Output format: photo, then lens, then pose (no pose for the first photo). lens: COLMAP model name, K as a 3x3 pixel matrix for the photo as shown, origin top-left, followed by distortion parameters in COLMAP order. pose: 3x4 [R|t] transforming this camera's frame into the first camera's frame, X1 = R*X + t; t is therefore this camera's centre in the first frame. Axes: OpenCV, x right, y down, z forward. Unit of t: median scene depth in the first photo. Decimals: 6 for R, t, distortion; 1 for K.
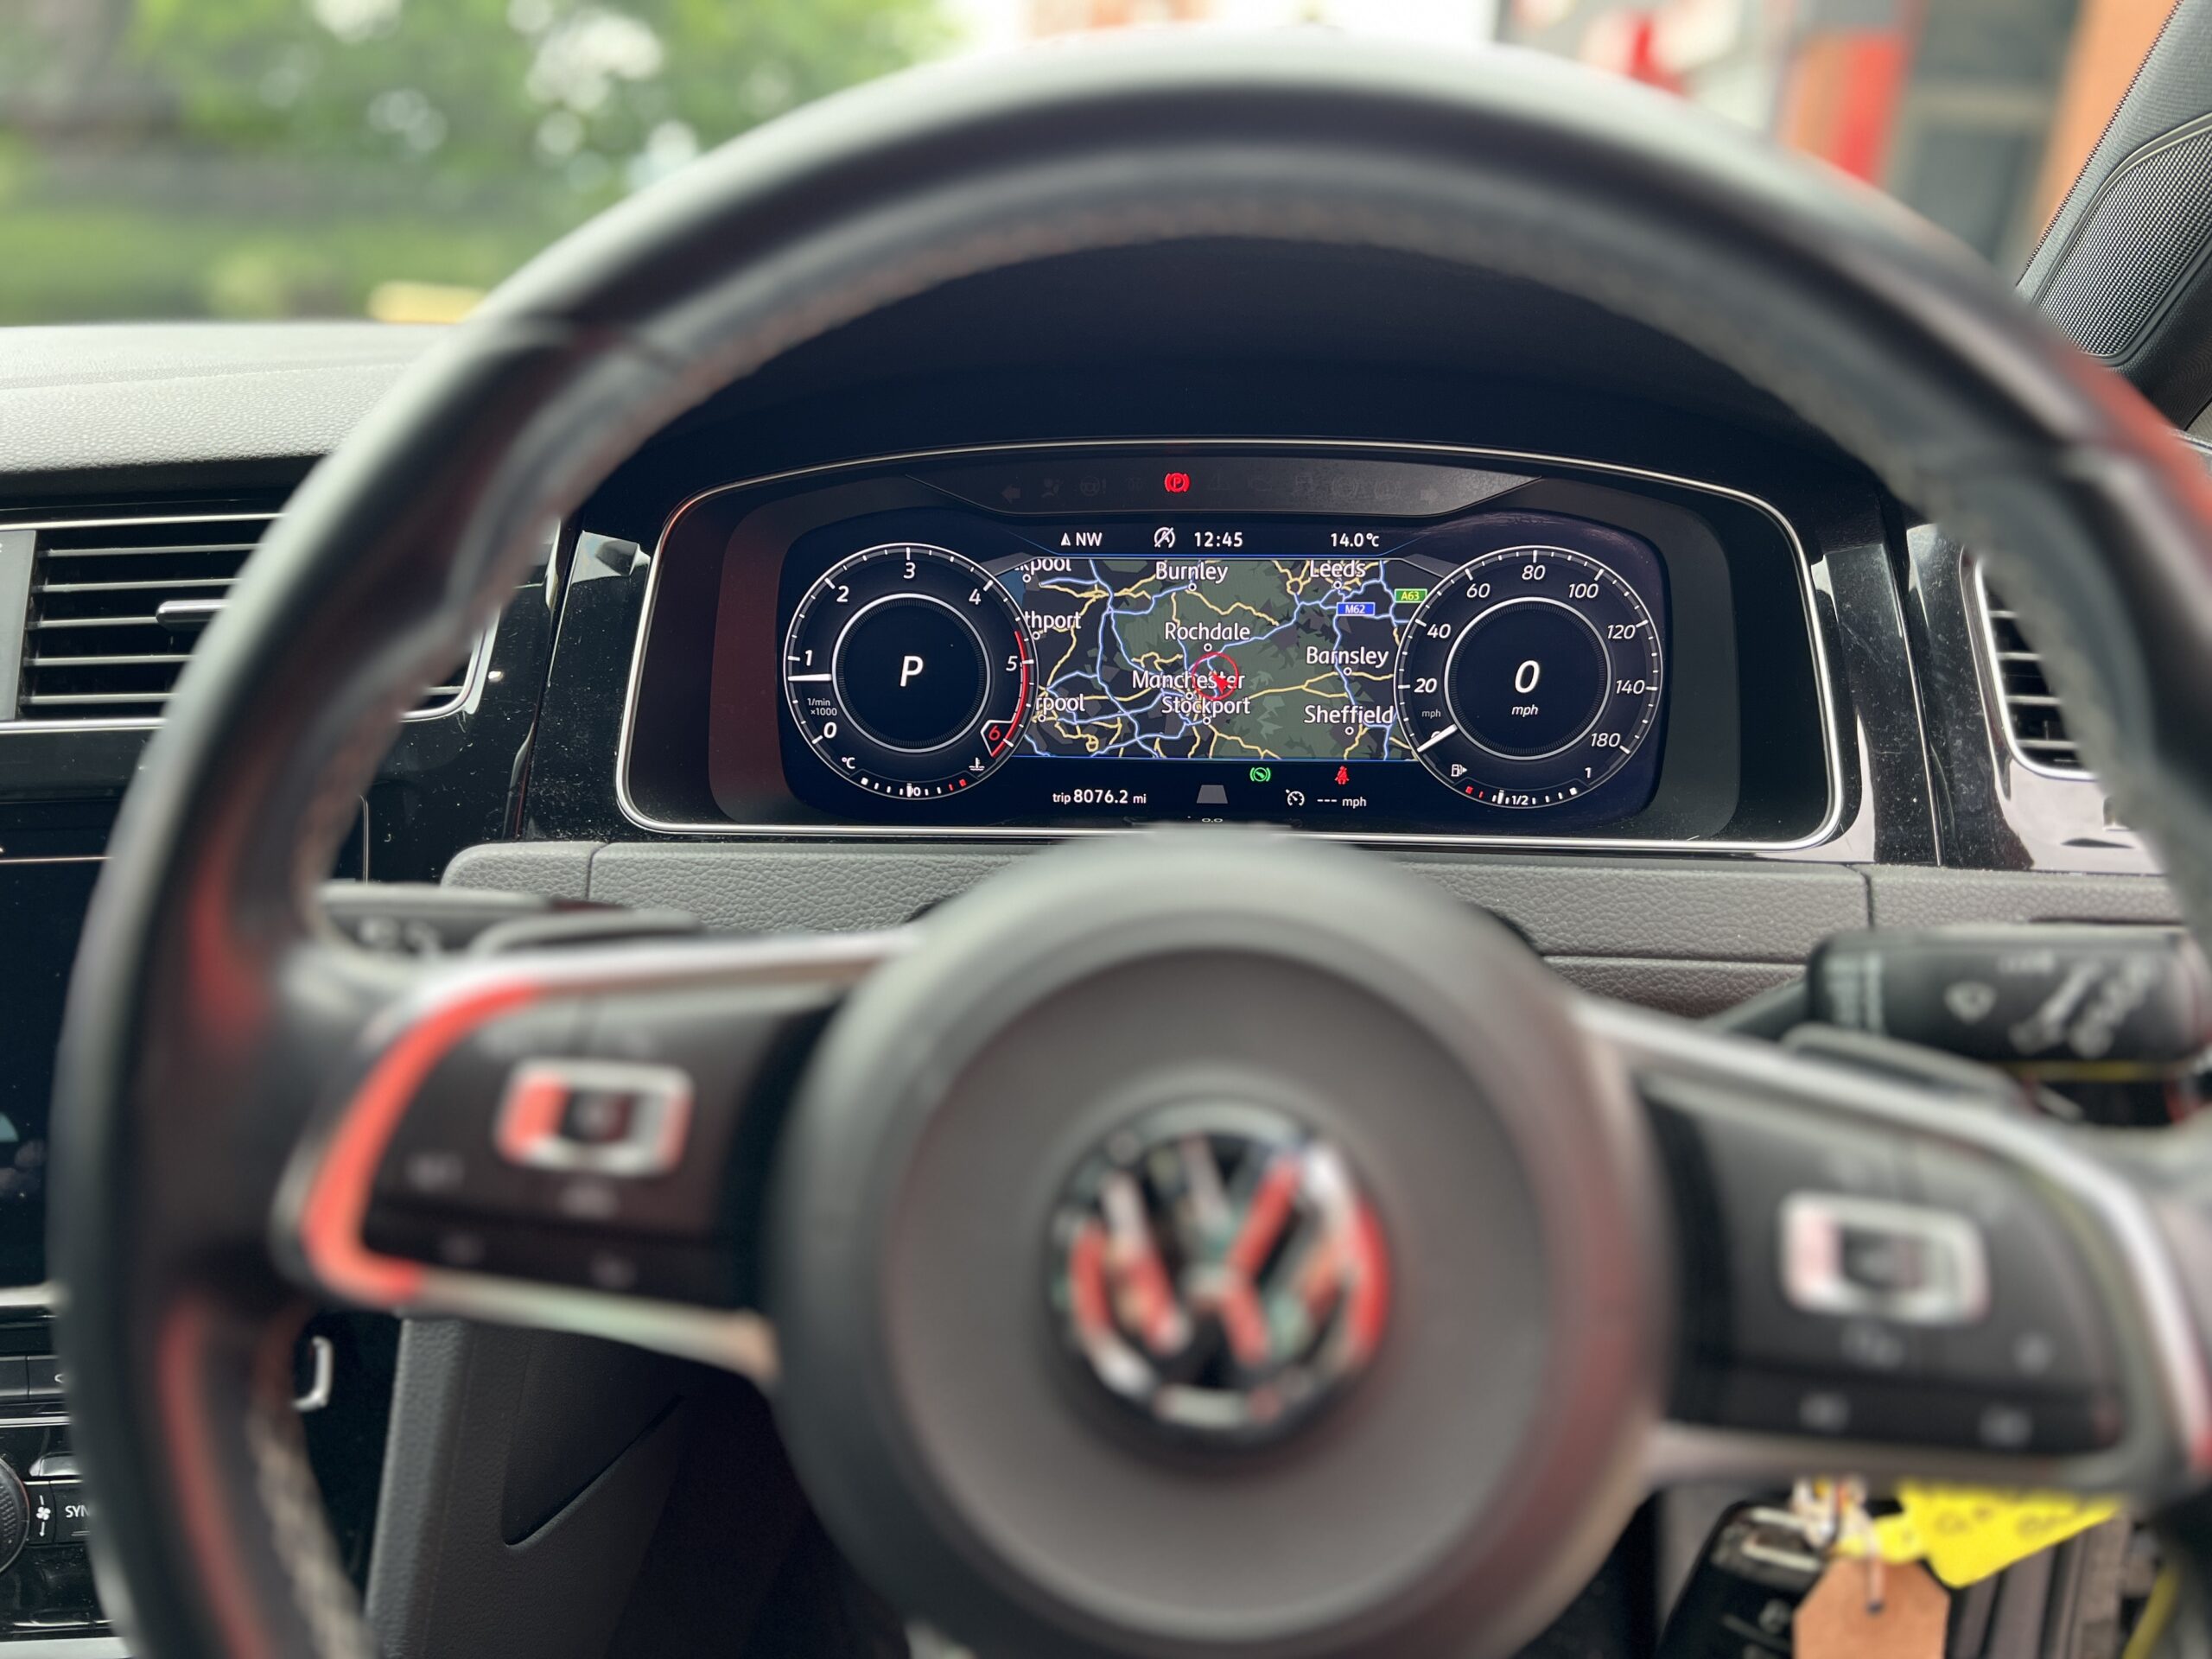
lens RADIAL K [[1655.2, 0, 1119.7], [0, 1655.2, 825.6], [0, 0, 1]] dist [0.036213, -0.040845]
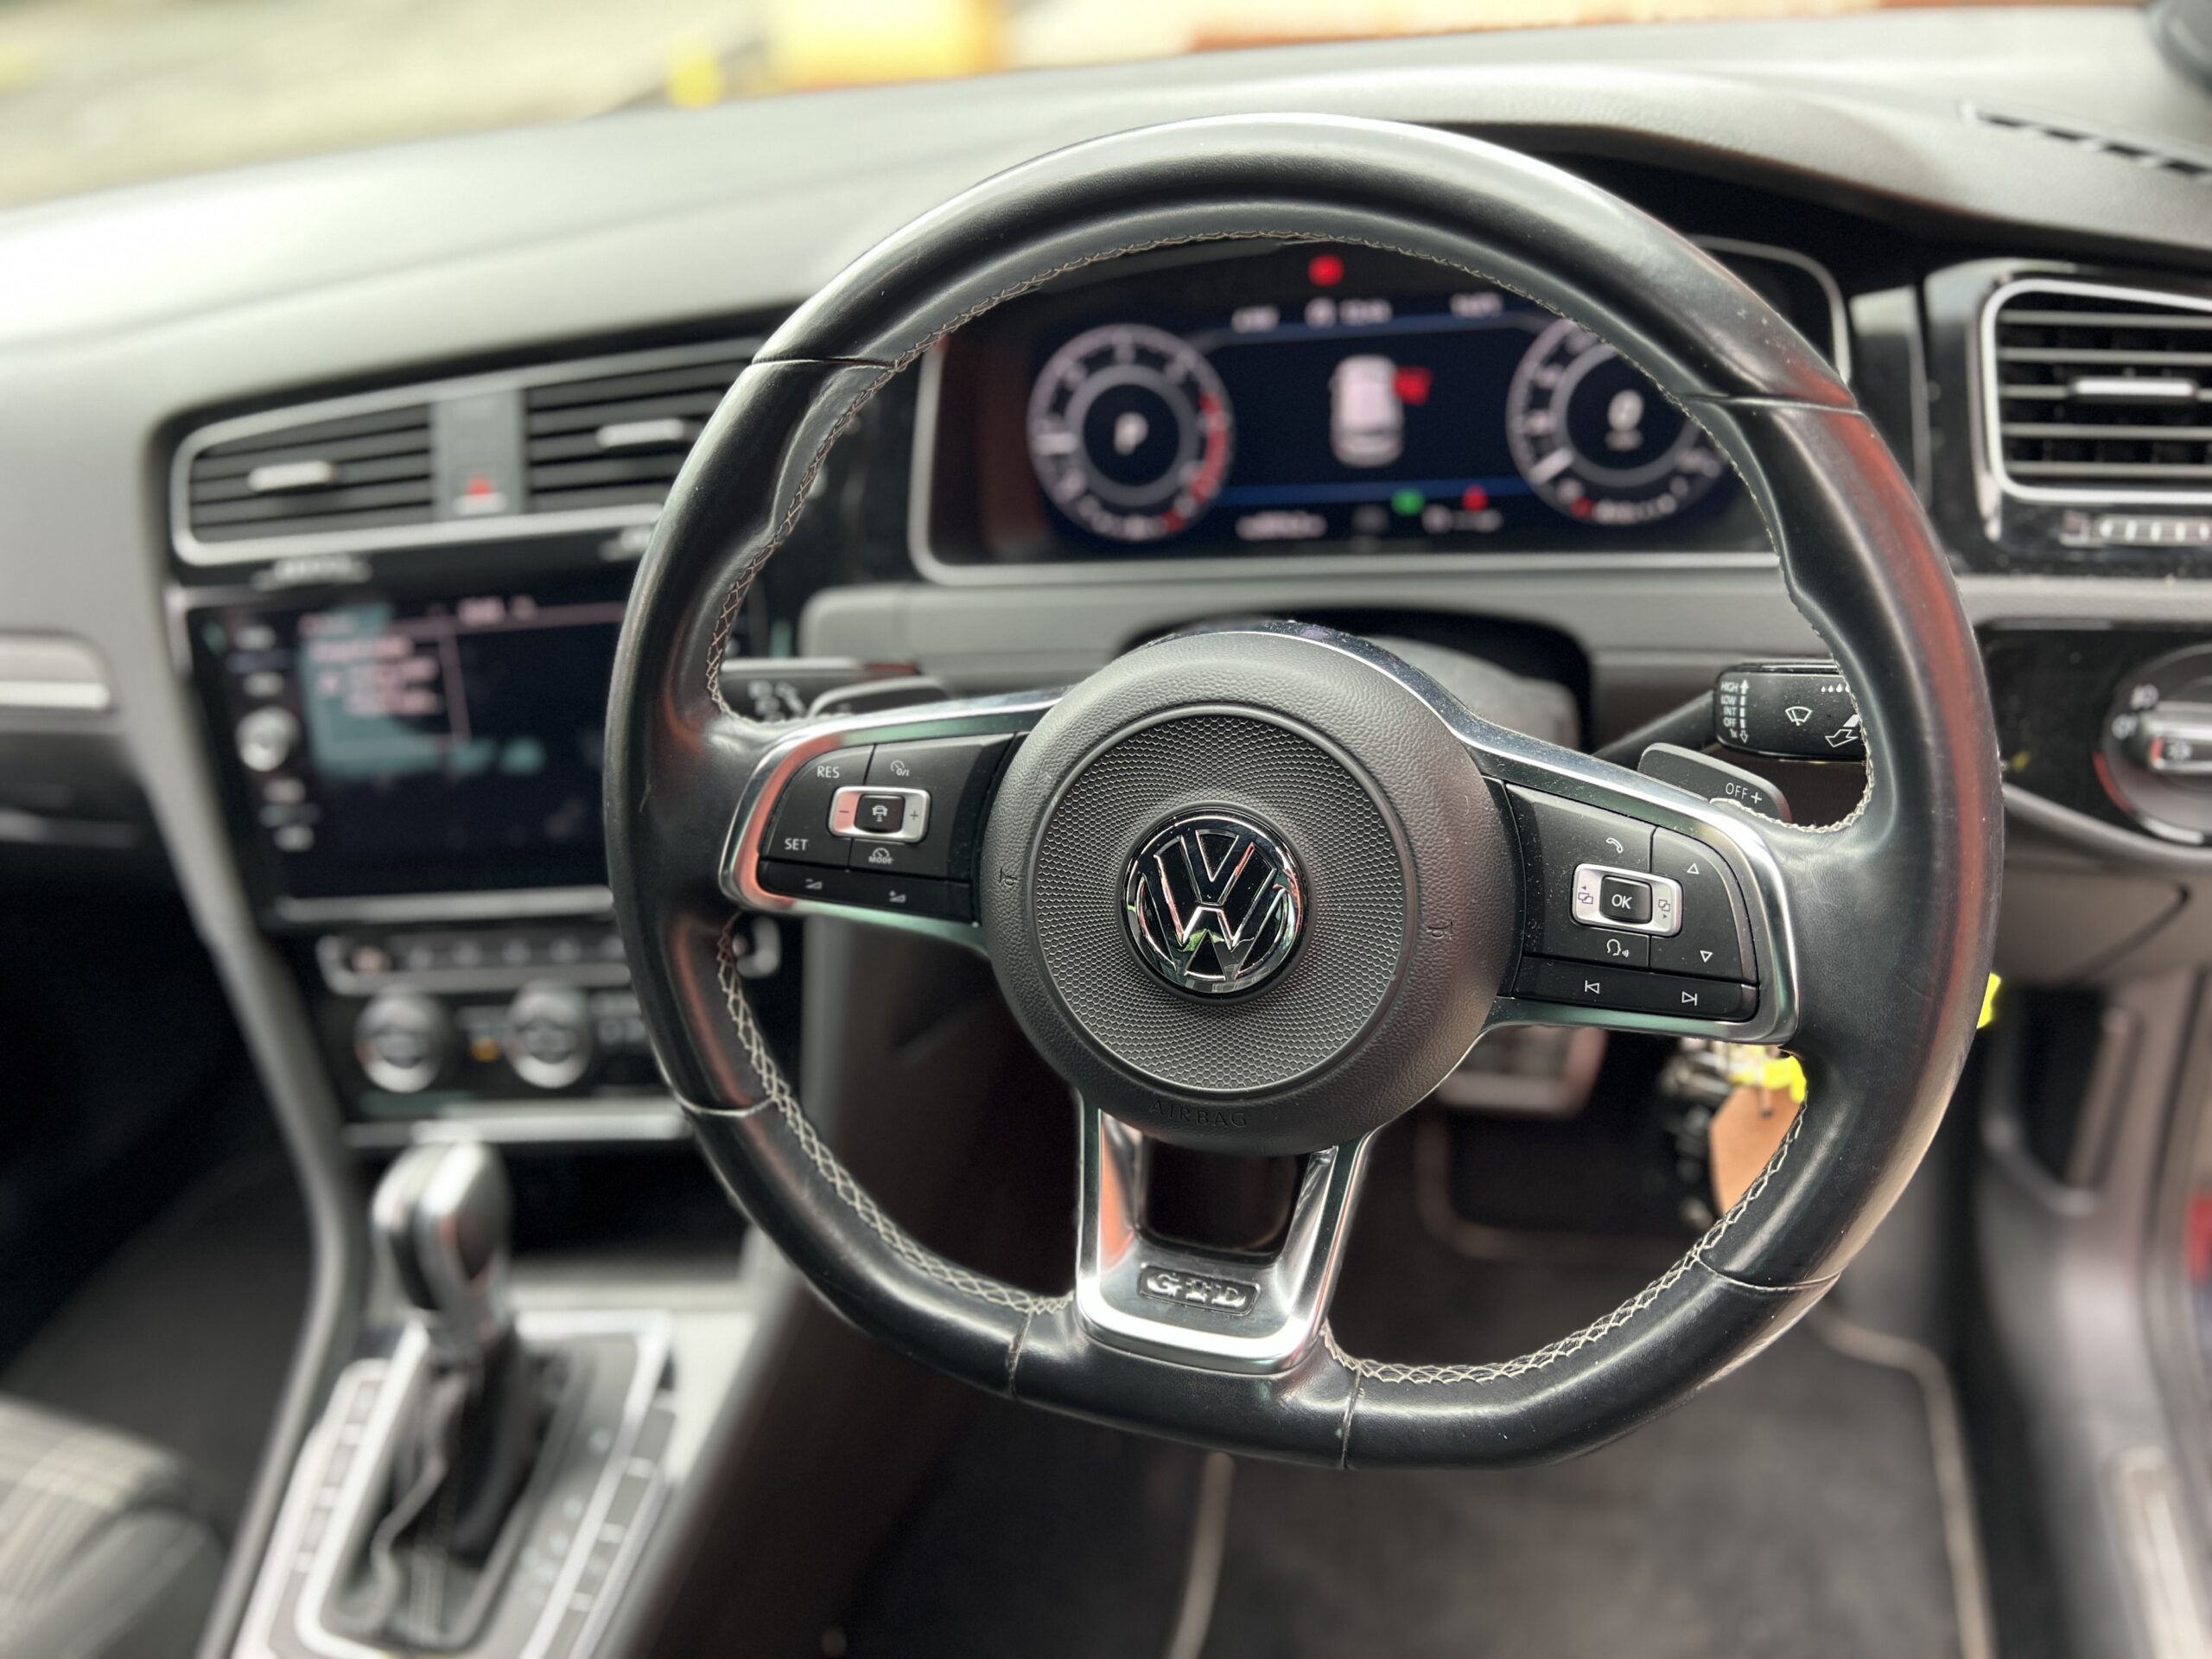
lens RADIAL K [[1655.2, 0, 1119.7], [0, 1655.2, 825.6], [0, 0, 1]] dist [0.036213, -0.040845]
pose [[0.971428, -0.003934, -0.237301, 0.189200], [0.061692, 0.969678, 0.236470, -0.115208], [0.229176, -0.244353, 0.942215, -0.322323]]
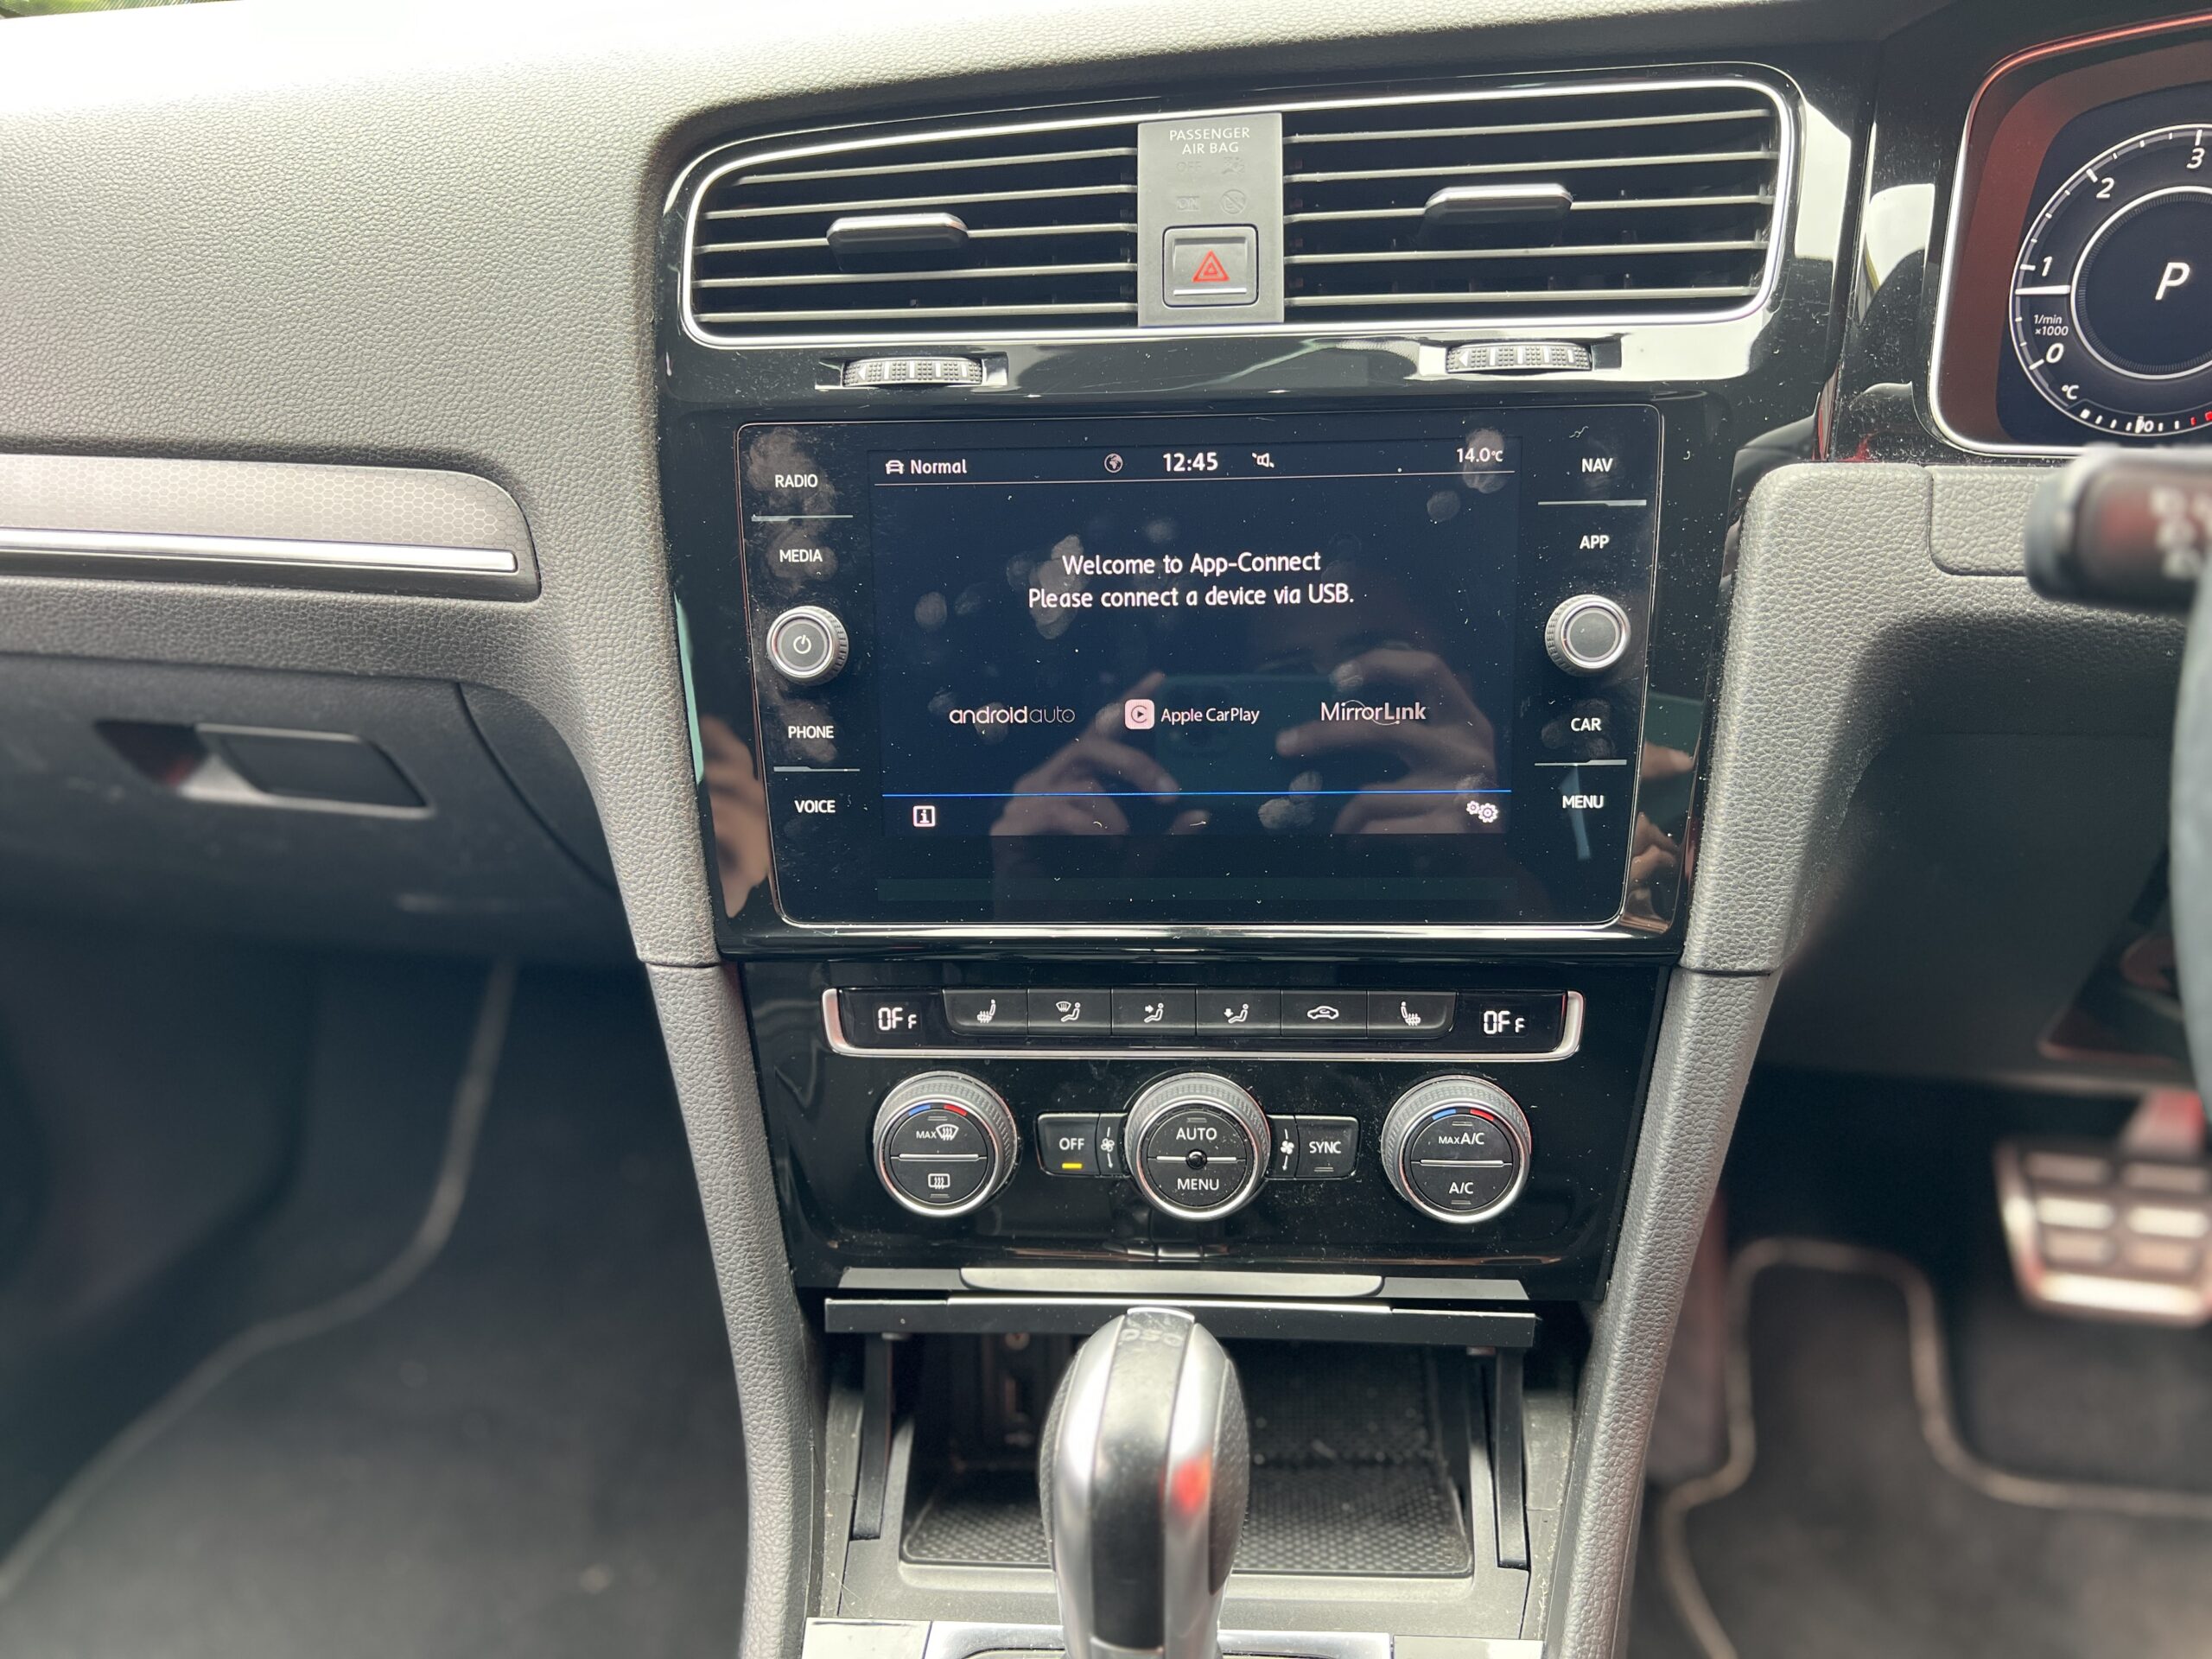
lens RADIAL K [[1688.5, 0, 1101.8], [0, 1688.5, 807.4], [0, 0, 1]] dist [0.050667, -0.059916]
pose [[0.990520, 0.036245, -0.132498, -0.615666], [-0.018836, 0.991288, 0.130360, 0.081278], [0.136069, -0.126628, 0.982573, 0.021412]]
